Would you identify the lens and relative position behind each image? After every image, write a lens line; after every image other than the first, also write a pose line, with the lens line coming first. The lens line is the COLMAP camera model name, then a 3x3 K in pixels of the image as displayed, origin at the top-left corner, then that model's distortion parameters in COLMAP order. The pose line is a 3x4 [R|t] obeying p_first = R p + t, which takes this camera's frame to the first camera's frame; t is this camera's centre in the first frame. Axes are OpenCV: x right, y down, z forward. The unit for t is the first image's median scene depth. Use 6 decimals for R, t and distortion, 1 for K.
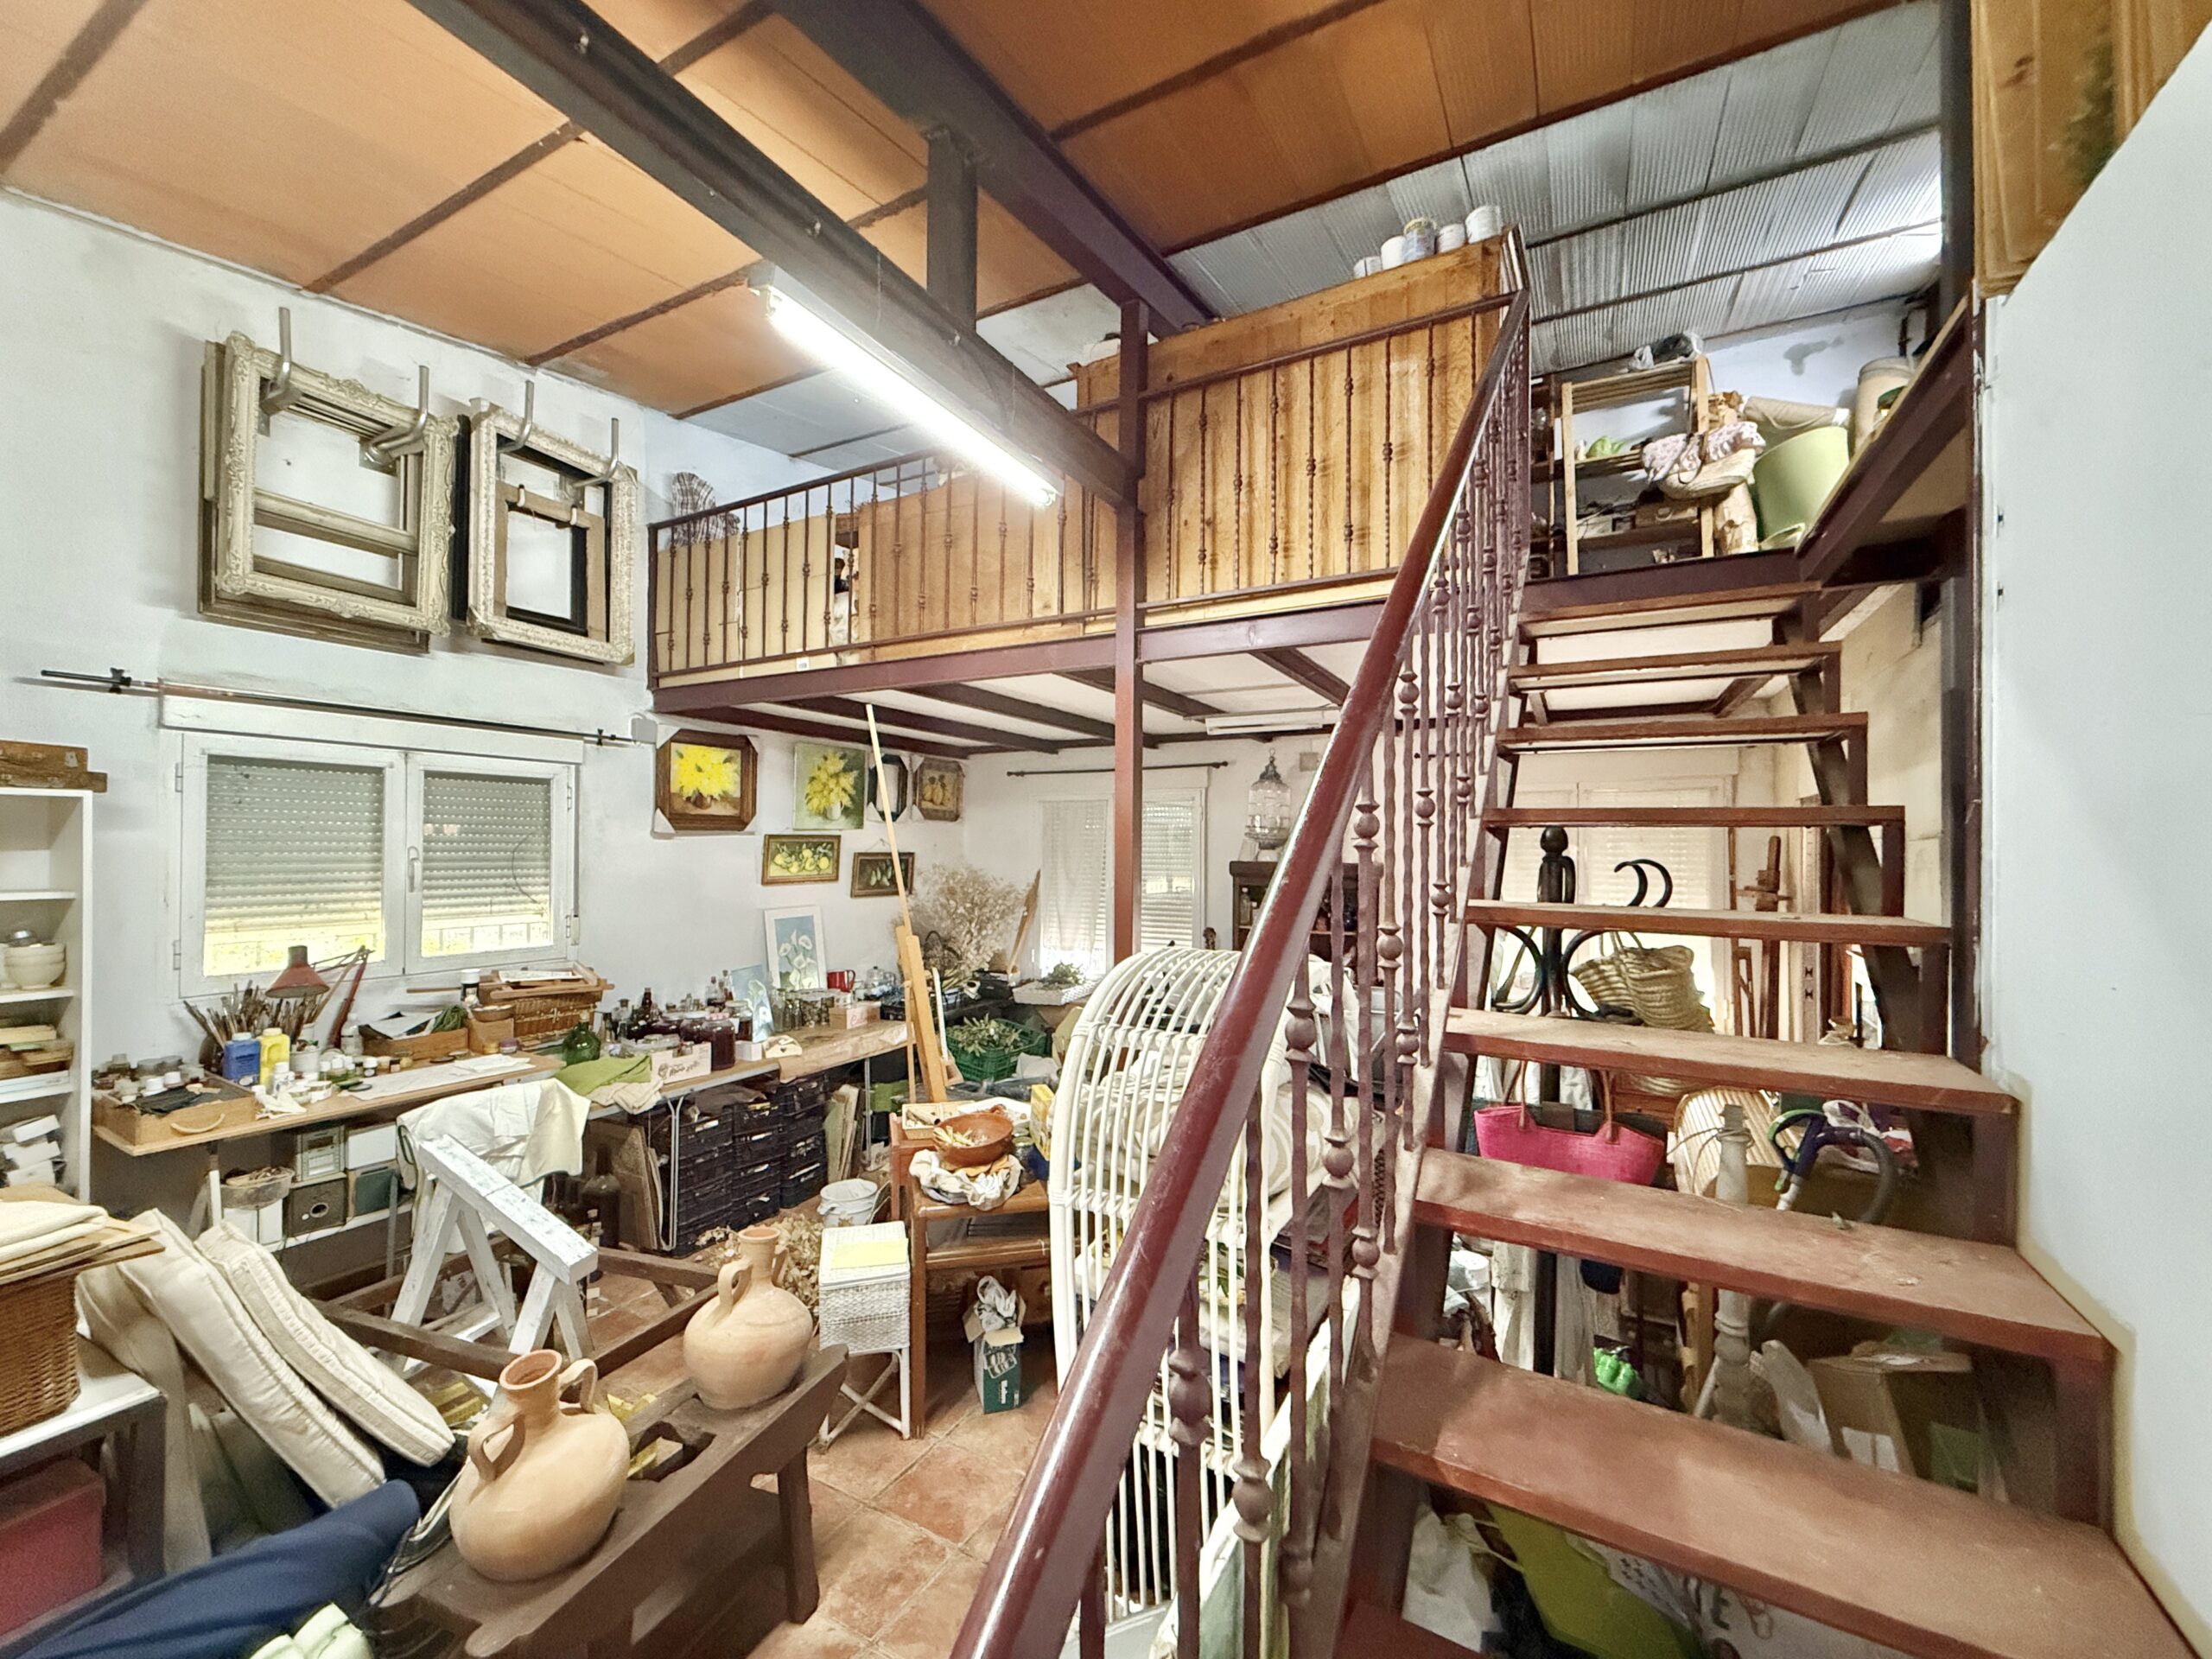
lens RADIAL K [[901.7, 0, 1095.6], [0, 901.7, 832.6], [0, 0, 1]] dist [0.003933, -0.003101]
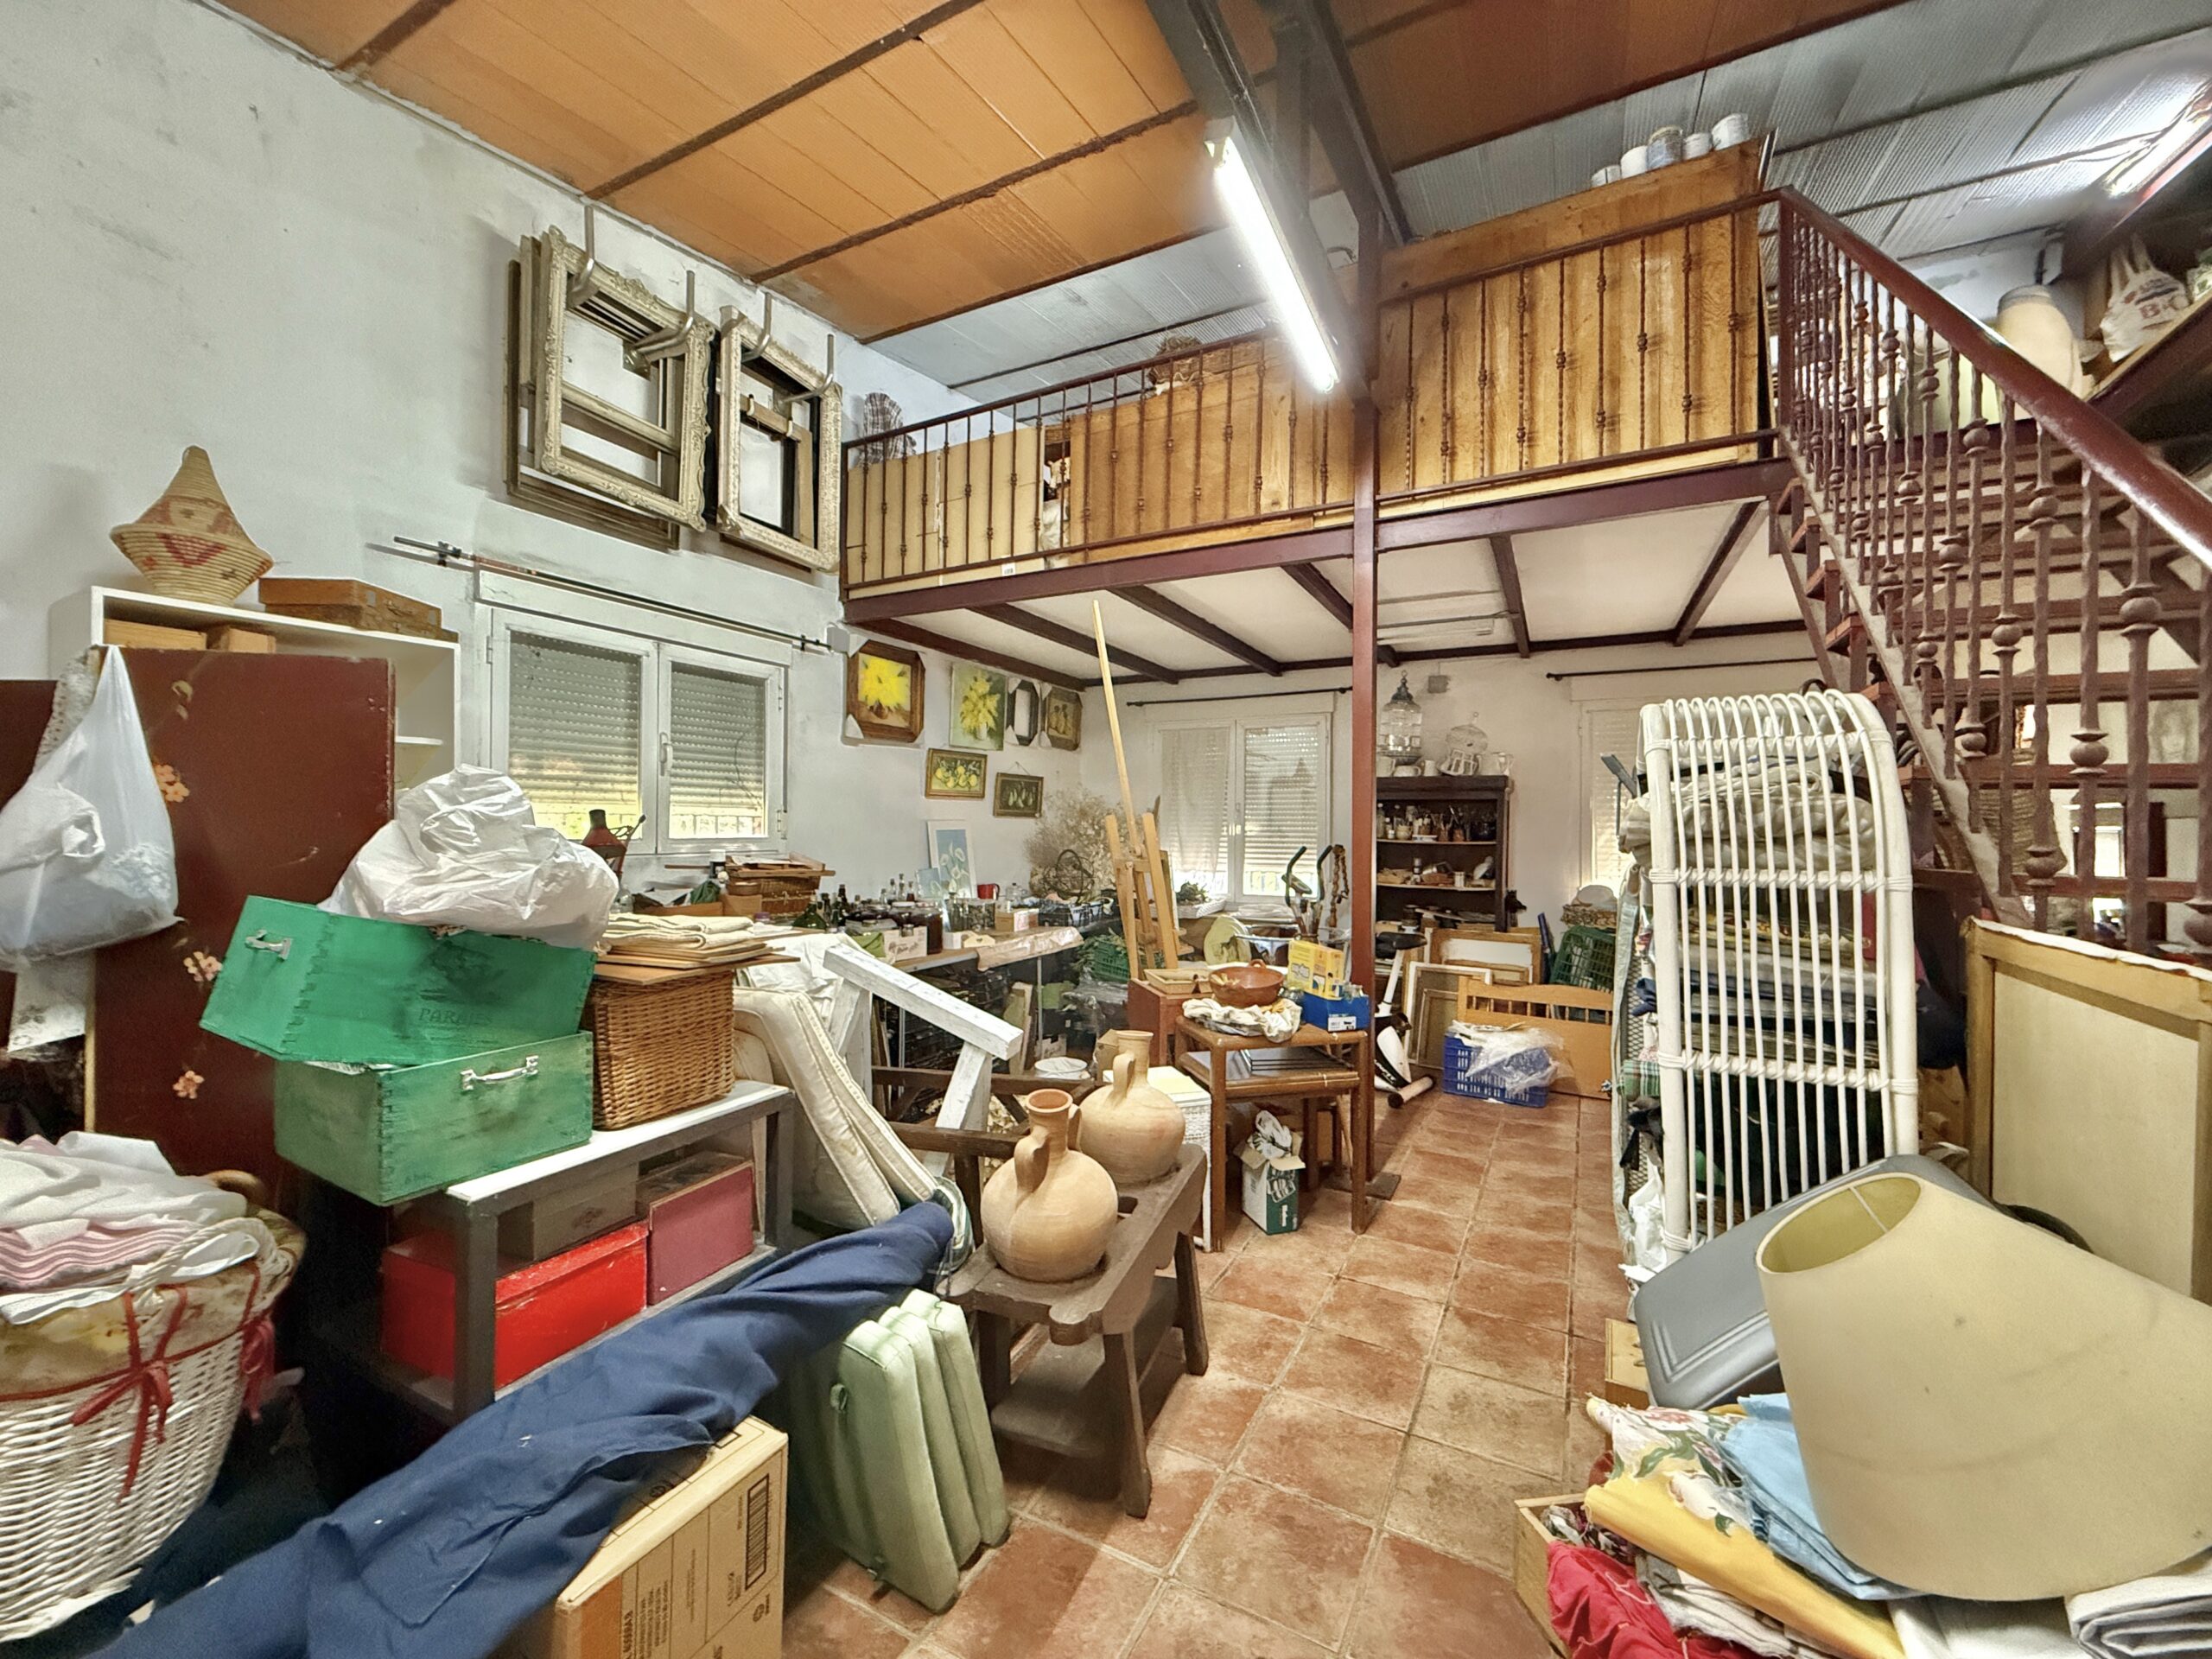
lens RADIAL K [[901.7, 0, 1087.2], [0, 901.7, 816.5], [0, 0, 1]] dist [0.003933, -0.003101]
pose [[0.999955, 0.000616, 0.009423, -0.274830], [-0.000619, 1.000000, 0.000251, 0.113725], [-0.009423, -0.000257, 0.999956, -0.057366]]
